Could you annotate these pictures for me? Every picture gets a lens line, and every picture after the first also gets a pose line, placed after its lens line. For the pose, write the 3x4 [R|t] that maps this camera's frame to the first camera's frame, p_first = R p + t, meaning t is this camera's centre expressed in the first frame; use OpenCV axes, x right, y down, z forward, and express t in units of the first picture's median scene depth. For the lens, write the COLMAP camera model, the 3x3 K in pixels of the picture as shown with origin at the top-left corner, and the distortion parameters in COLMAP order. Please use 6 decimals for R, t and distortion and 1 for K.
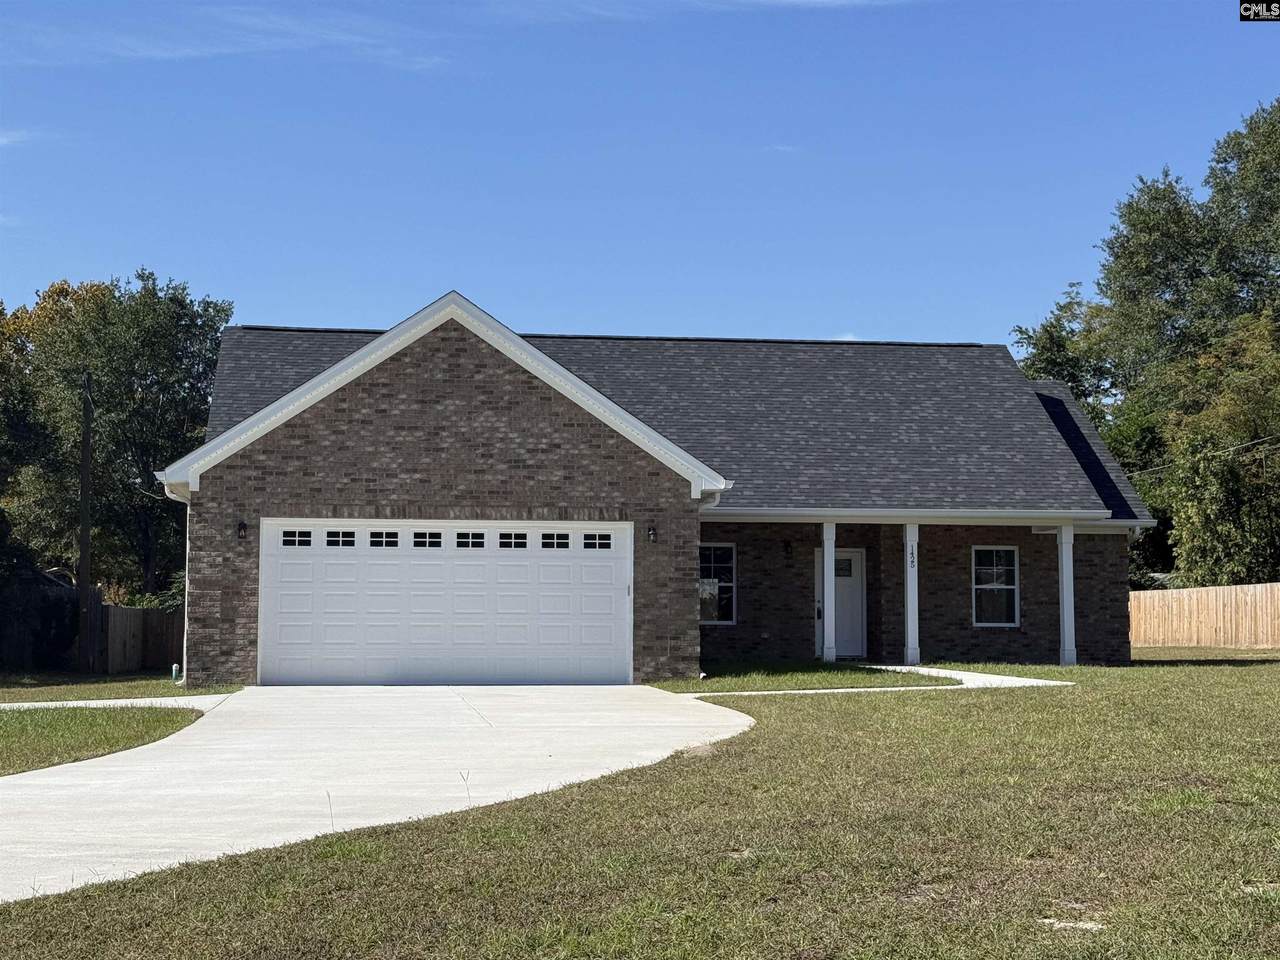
lens RADIAL K [[2048.9, 0, 642.4], [0, 2048.9, 482.7], [0, 0, 1]] dist [-0.012484, 0.000000]
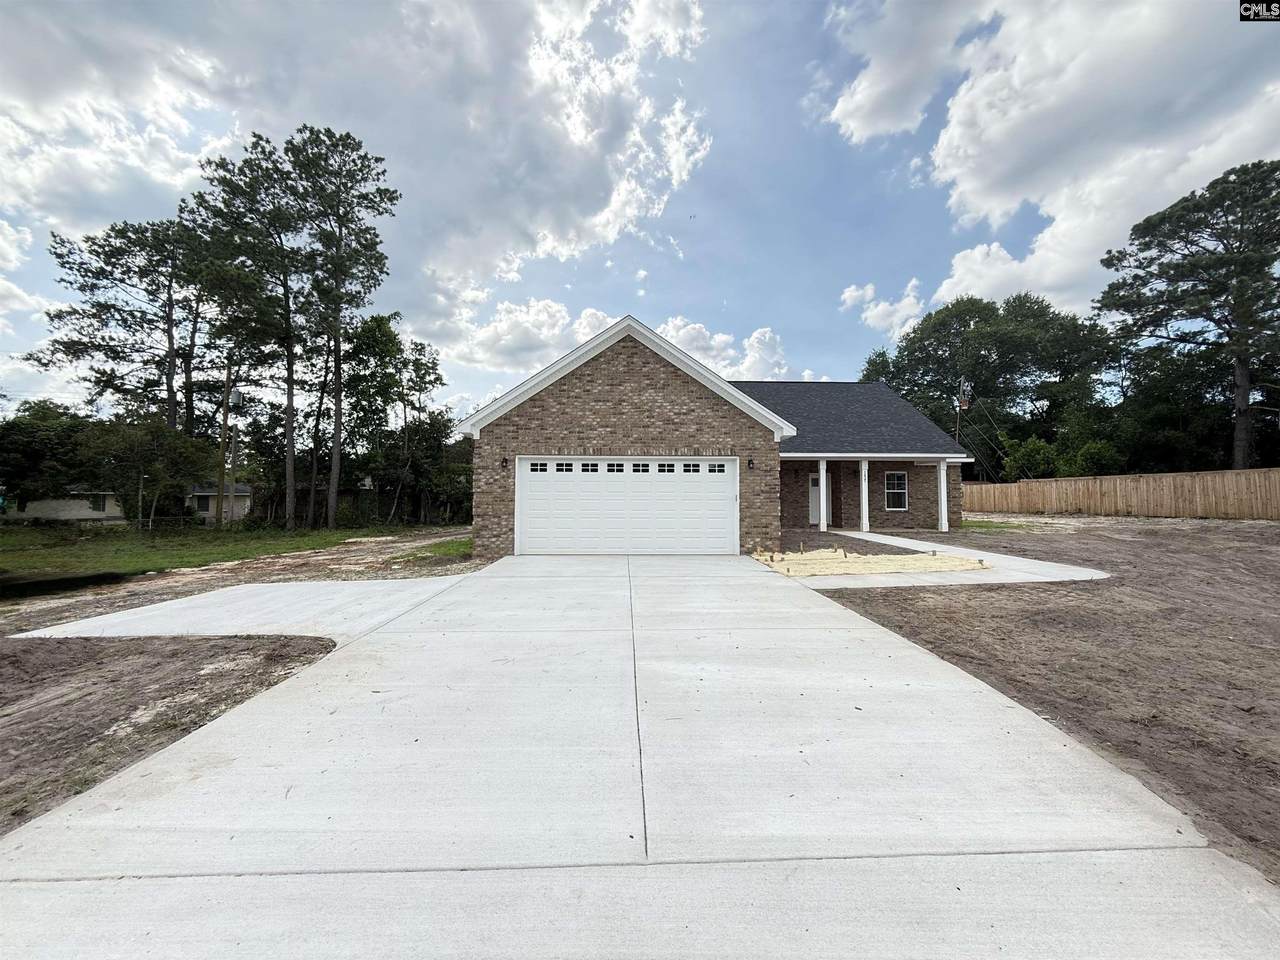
lens RADIAL K [[514.9, 0, 646.1], [0, 514.9, 484.3], [0, 0, 1]] dist [0.000008, -0.000028]
pose [[0.994934, -0.002227, -0.100505, -0.037489], [0.007359, 0.998686, 0.050722, 0.020106], [0.100260, -0.051204, 0.993643, 0.582553]]
